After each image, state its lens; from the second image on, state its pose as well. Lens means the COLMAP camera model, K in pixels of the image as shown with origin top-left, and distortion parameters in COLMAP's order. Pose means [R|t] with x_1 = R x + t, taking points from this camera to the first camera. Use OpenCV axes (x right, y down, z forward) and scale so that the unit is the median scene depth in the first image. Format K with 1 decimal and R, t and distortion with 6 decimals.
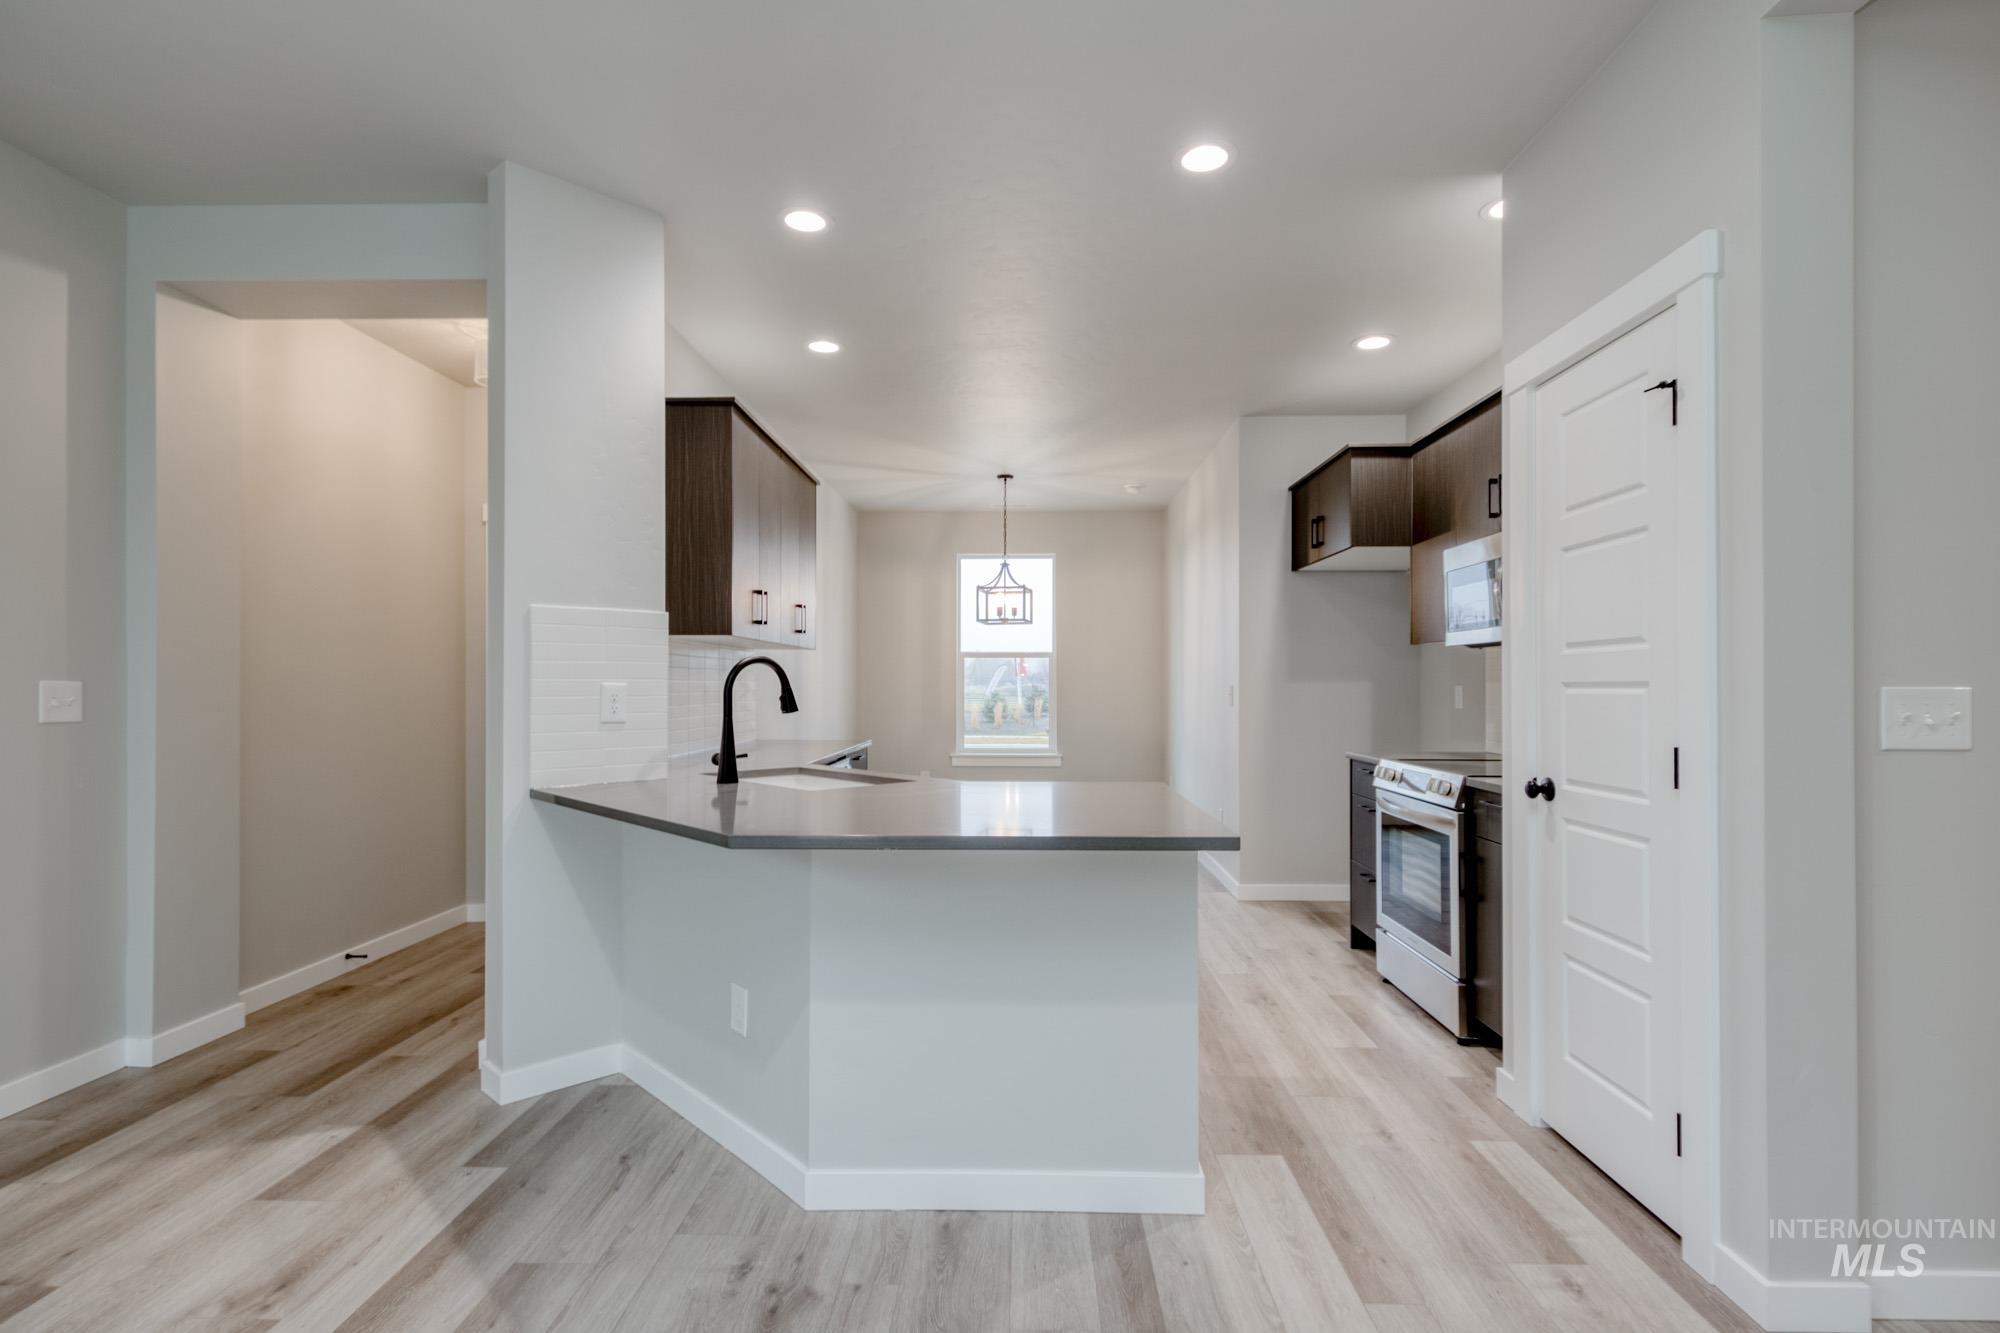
lens RADIAL K [[949.4, 0, 997.8], [0, 949.4, 682.5], [0, 0, 1]] dist [-0.001835, -0.000289]
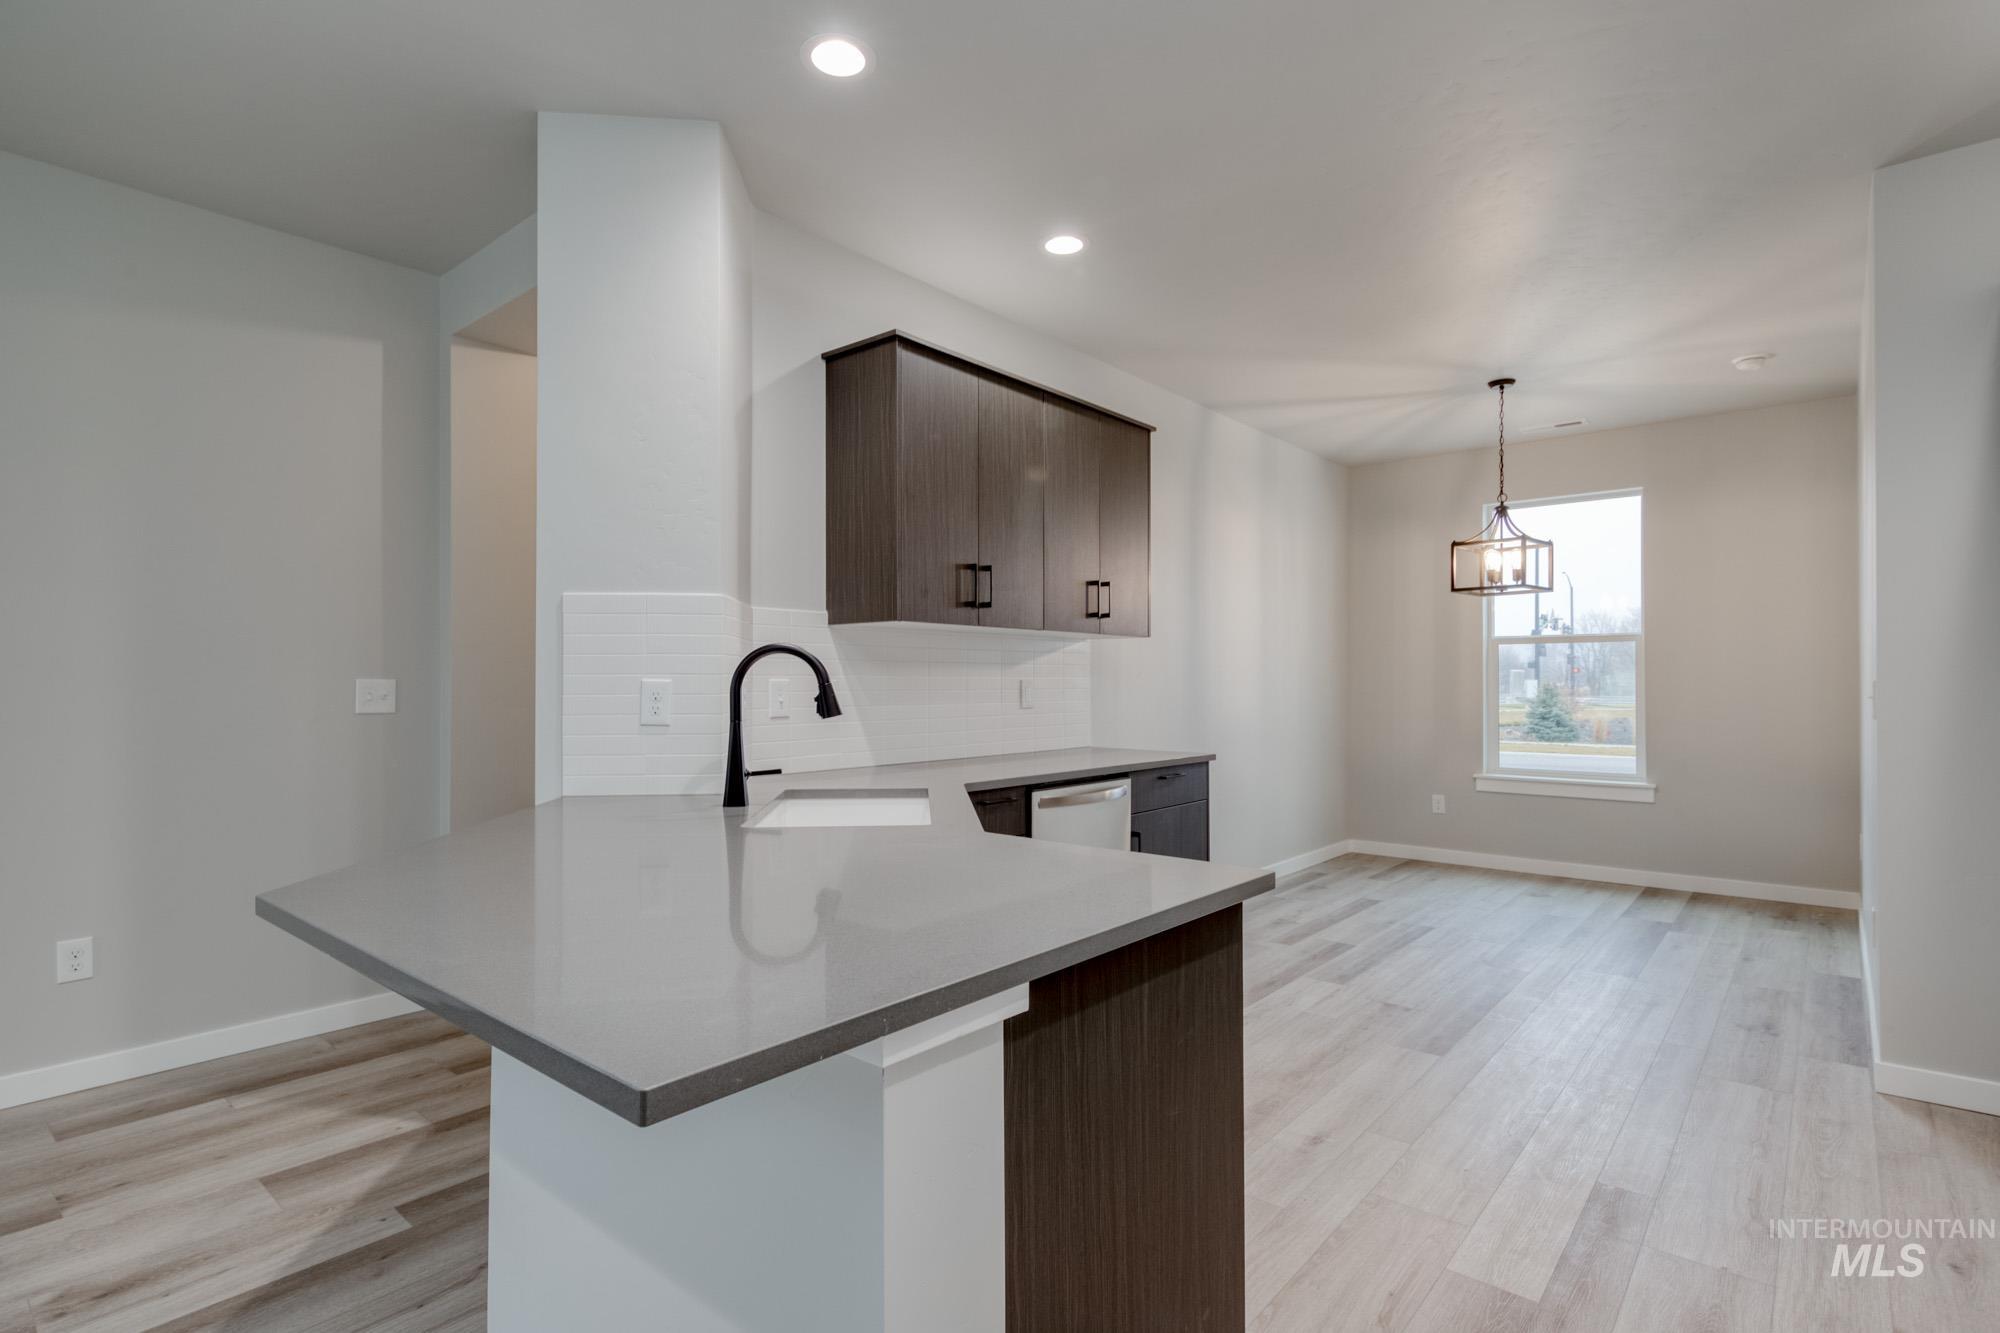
lens RADIAL K [[963.3, 0, 1003.3], [0, 963.3, 674.5], [0, 0, 1]] dist [0.005804, -0.001316]
pose [[0.780477, -0.006057, -0.625156, 0.381081], [0.002912, 0.999977, -0.006053, 0.002228], [0.625178, 0.002904, 0.780477, 0.504835]]
